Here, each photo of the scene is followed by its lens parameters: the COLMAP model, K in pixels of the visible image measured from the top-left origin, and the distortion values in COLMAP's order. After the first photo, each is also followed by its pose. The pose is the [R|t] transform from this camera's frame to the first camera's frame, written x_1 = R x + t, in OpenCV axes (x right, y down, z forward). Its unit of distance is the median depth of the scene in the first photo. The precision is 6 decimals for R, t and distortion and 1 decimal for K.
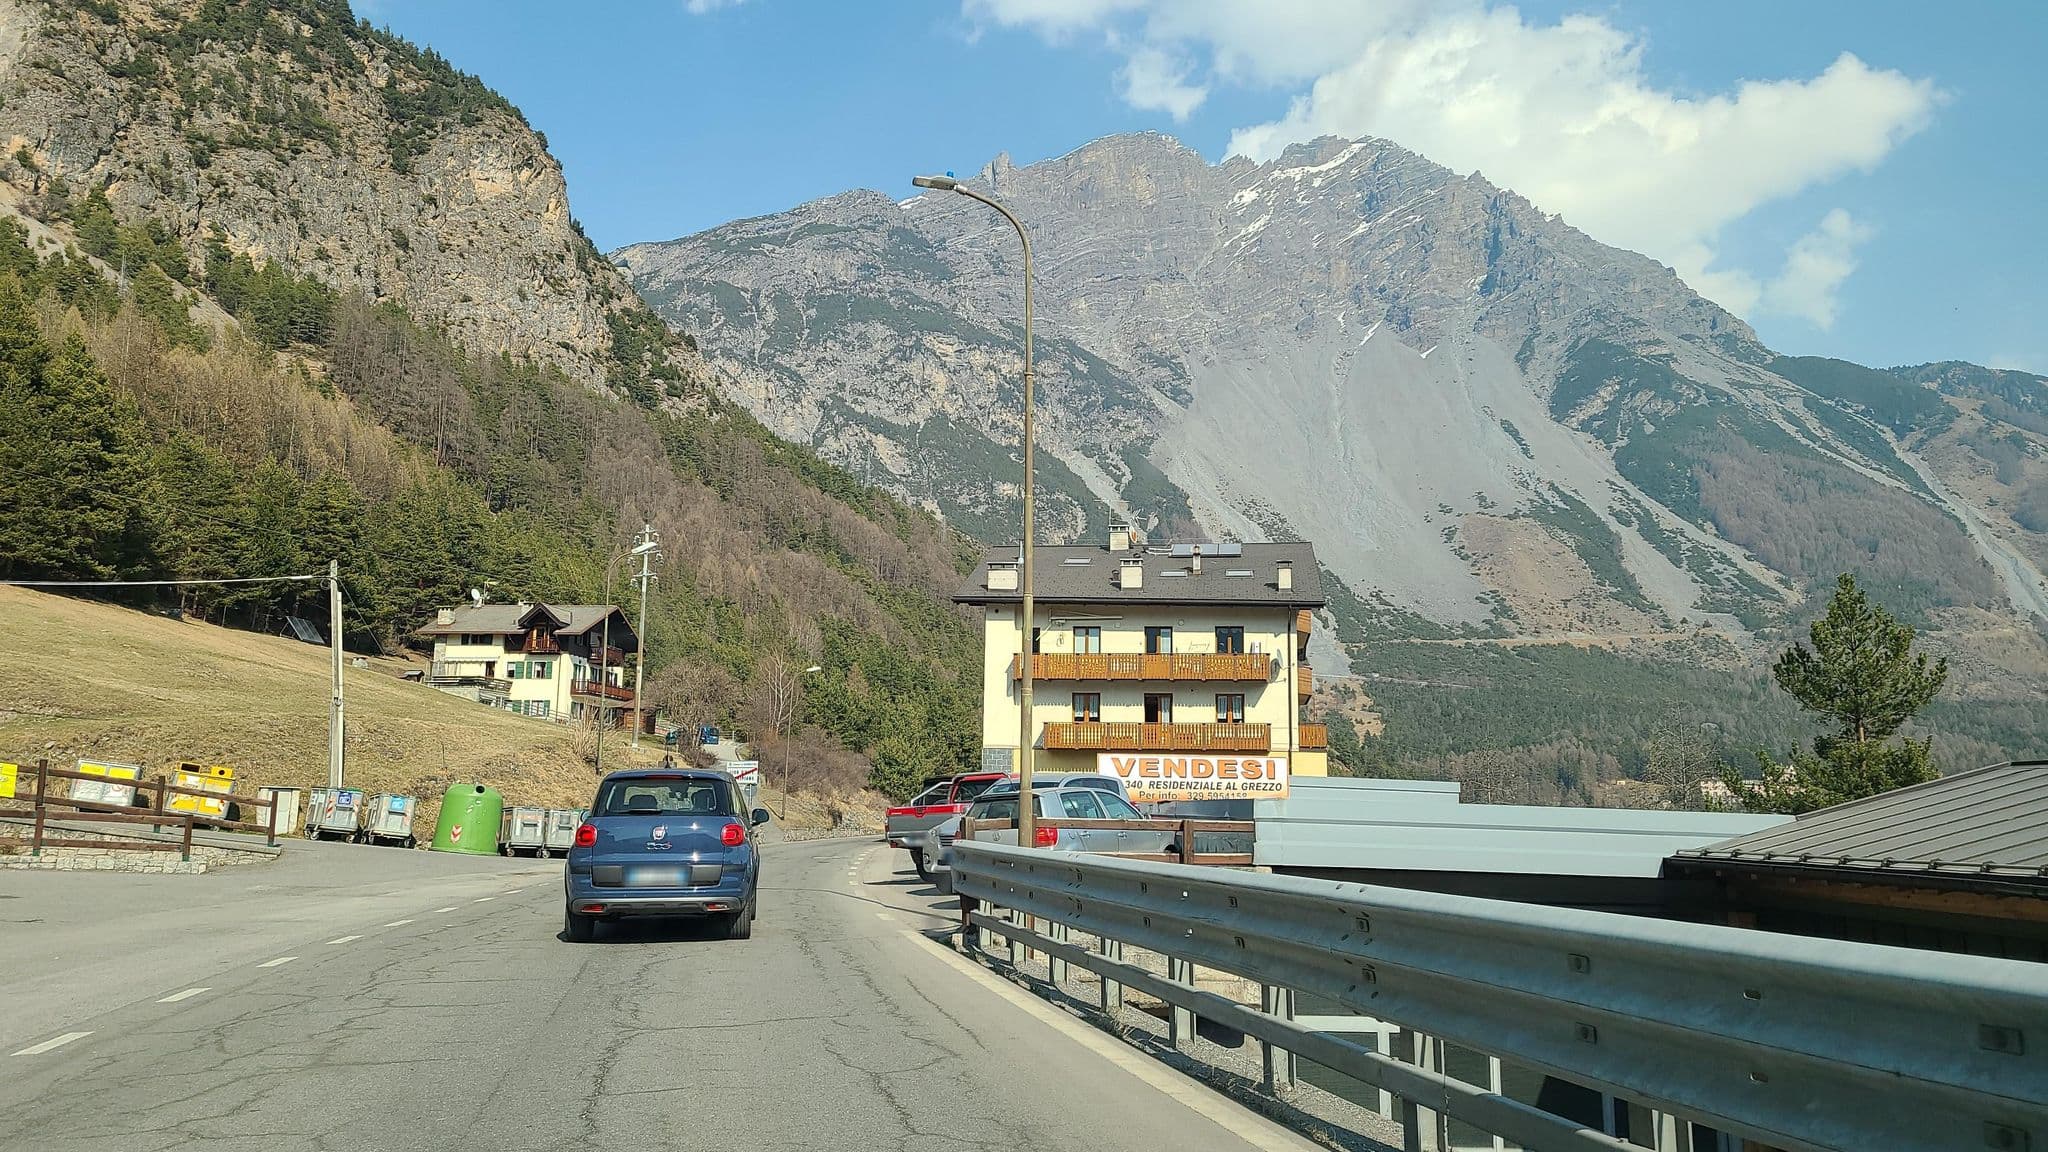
lens RADIAL K [[1633.6, 0, 1024.0], [0, 1633.6, 576.0], [0, 0, 1]] dist [0.142308, -0.116382]
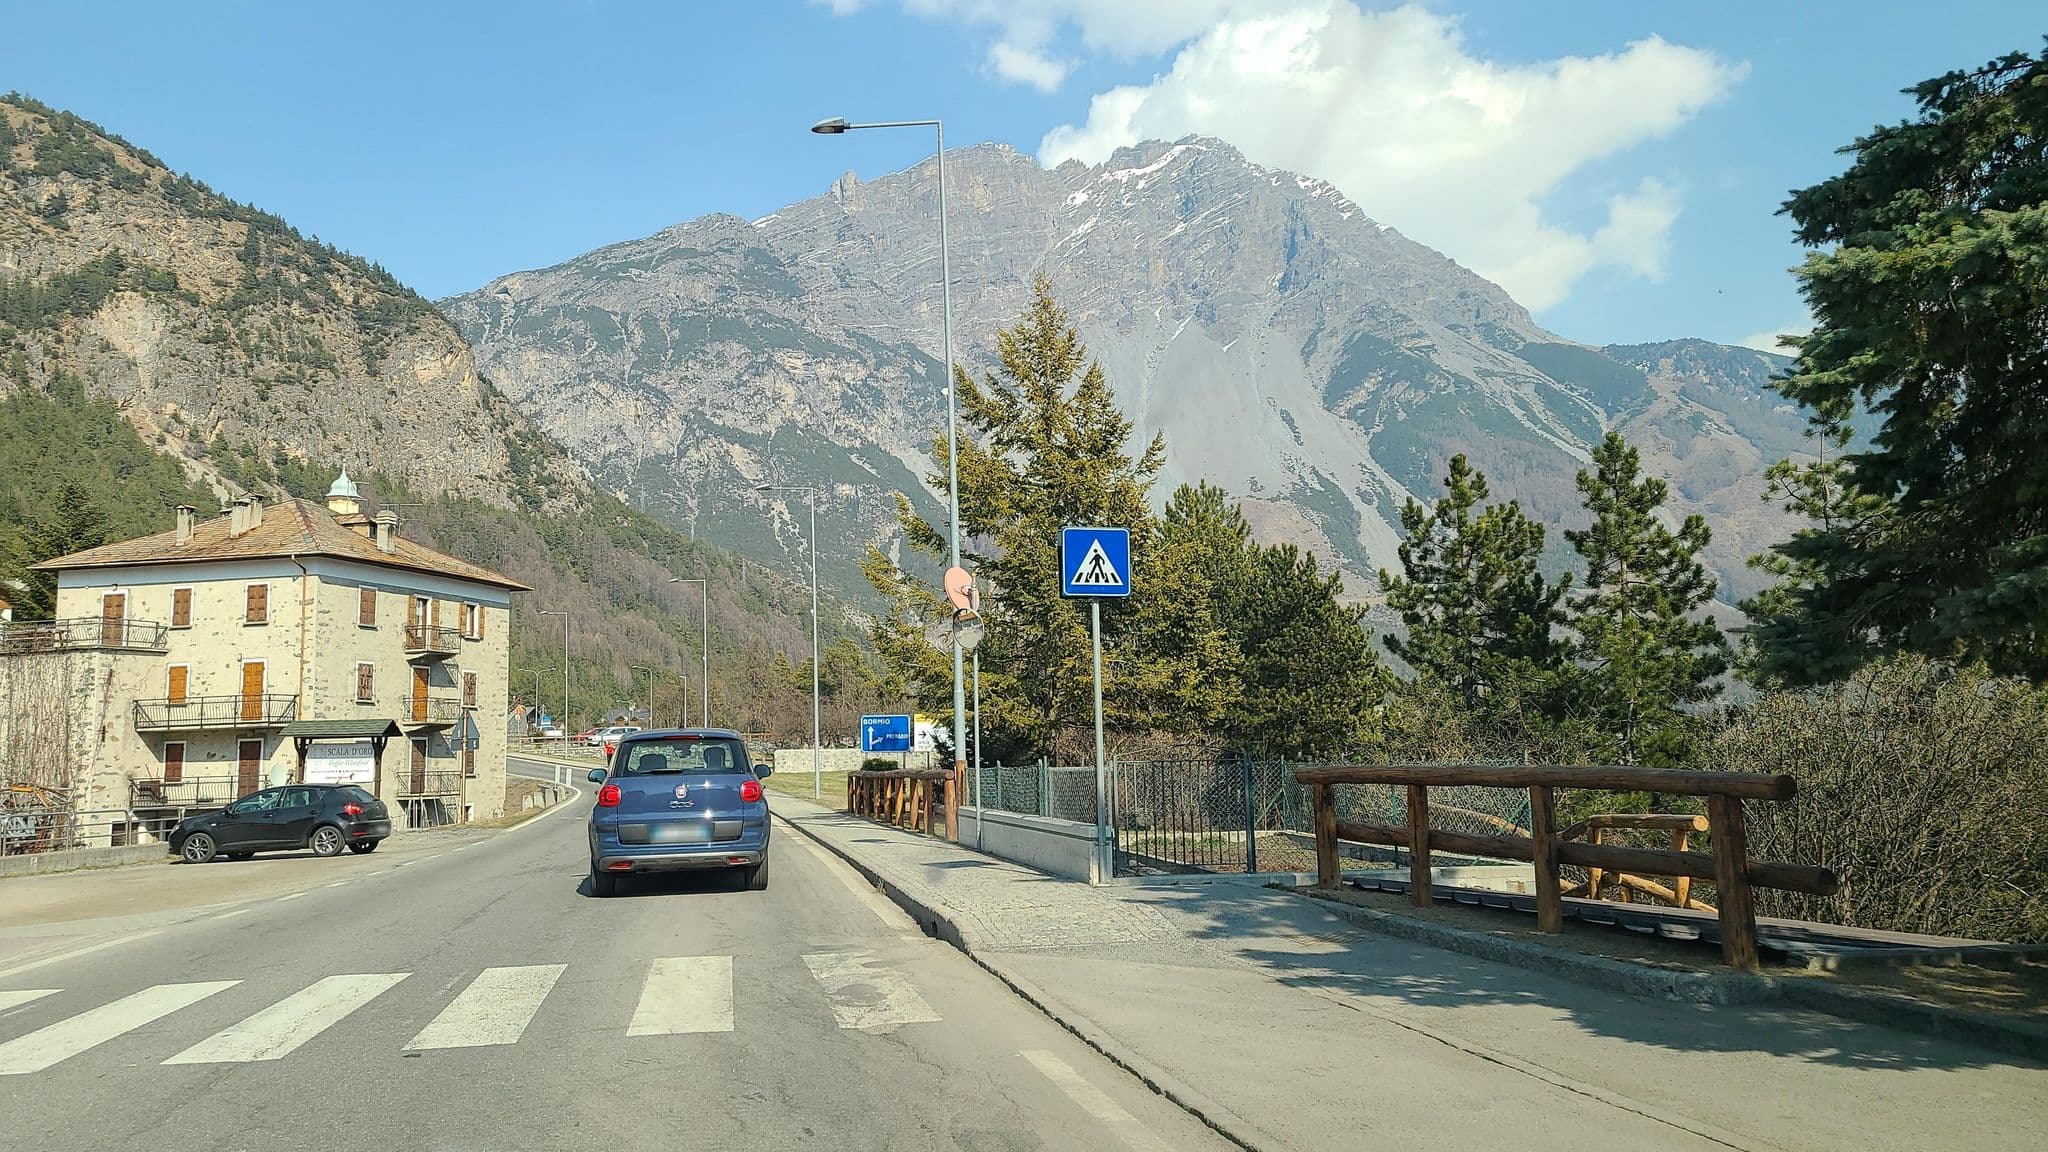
lens RADIAL K [[1633.6, 0, 1024.0], [0, 1633.6, 576.0], [0, 0, 1]] dist [0.142308, -0.116382]
pose [[0.997708, -0.028020, 0.061593, 0.036087], [0.026056, 0.999133, 0.032473, -0.021364], [-0.062450, -0.030793, 0.997573, -0.157935]]
